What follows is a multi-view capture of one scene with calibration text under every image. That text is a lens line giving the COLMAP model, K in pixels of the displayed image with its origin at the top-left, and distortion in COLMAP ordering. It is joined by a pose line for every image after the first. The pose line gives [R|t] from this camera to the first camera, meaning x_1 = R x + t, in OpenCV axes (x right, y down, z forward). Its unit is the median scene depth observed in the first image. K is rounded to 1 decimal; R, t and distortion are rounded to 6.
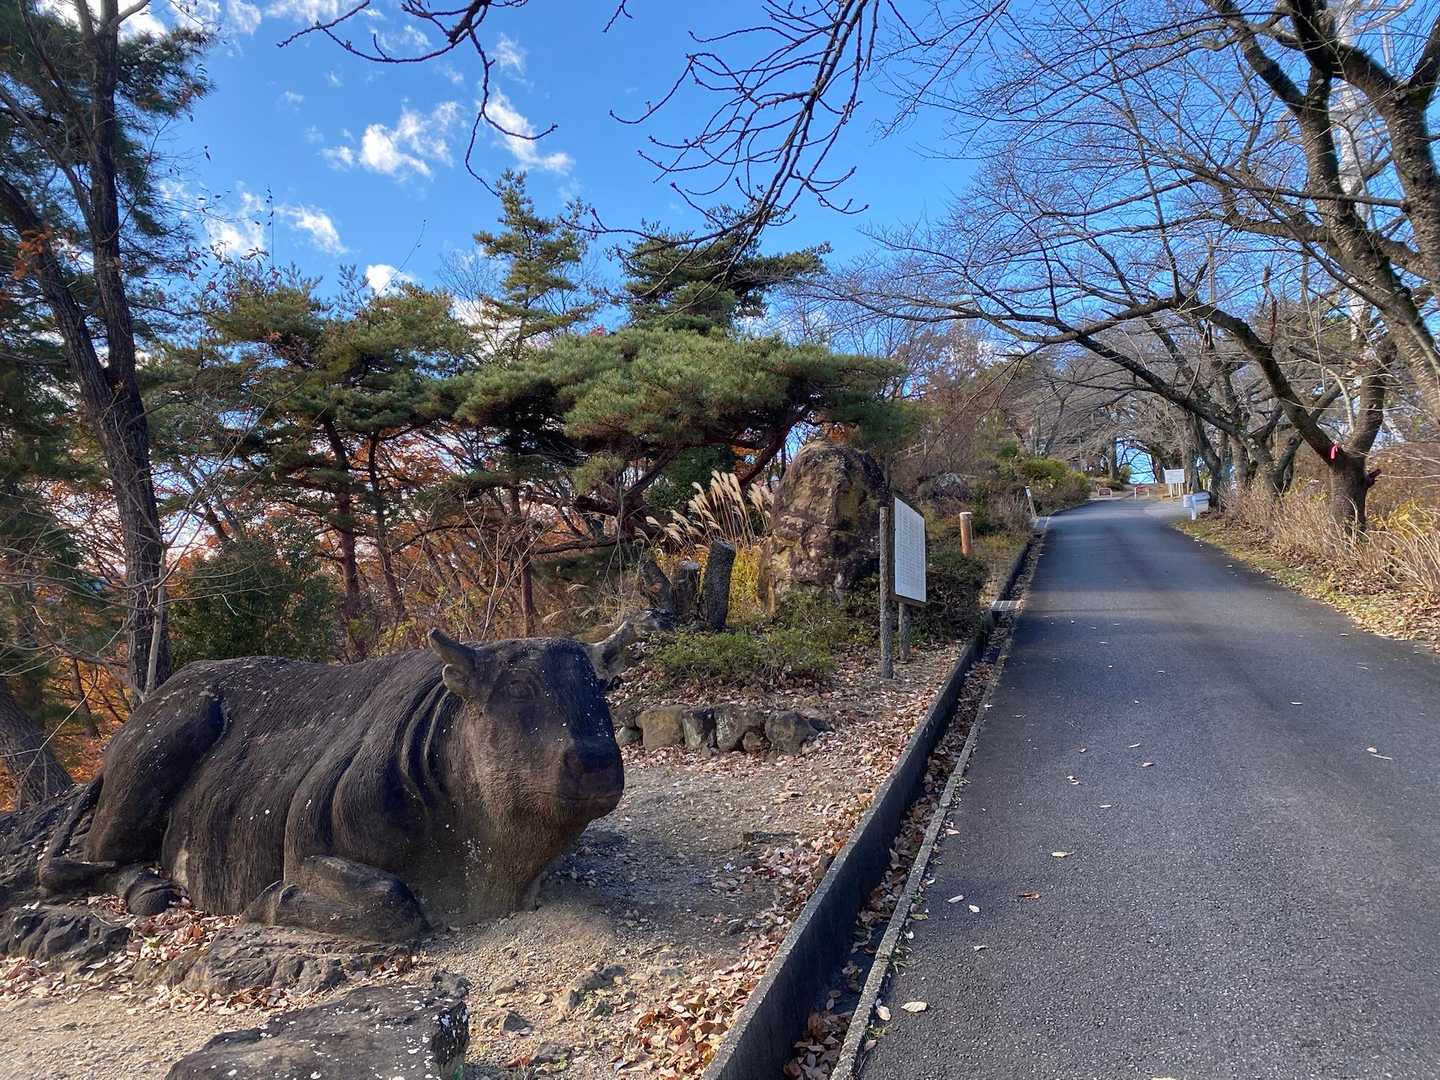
lens RADIAL K [[1208.4, 0, 720.0], [0, 1208.4, 540.0], [0, 0, 1]] dist [0.039781, 0.004111]
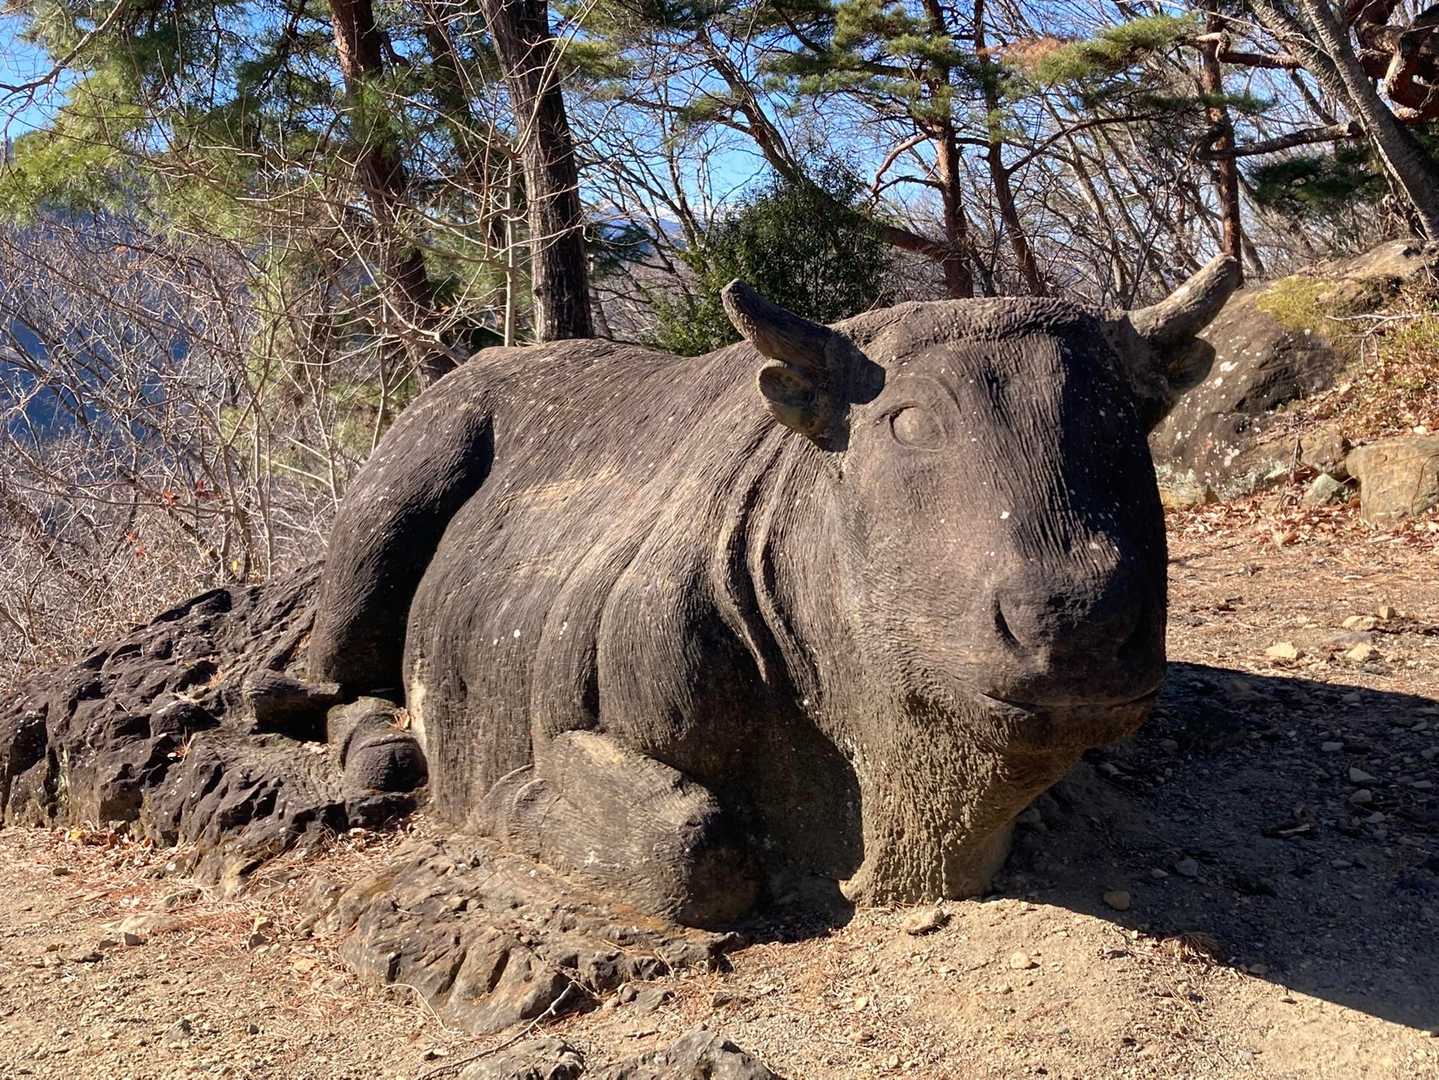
lens RADIAL K [[1794.2, 0, 606.6], [0, 1794.2, 482.3], [0, 0, 1]] dist [0.065904, -0.055456]
pose [[0.875450, 0.034598, -0.482068, 0.036464], [0.053371, 0.984413, 0.167576, 0.027124], [0.480352, -0.172433, 0.859958, 0.334120]]
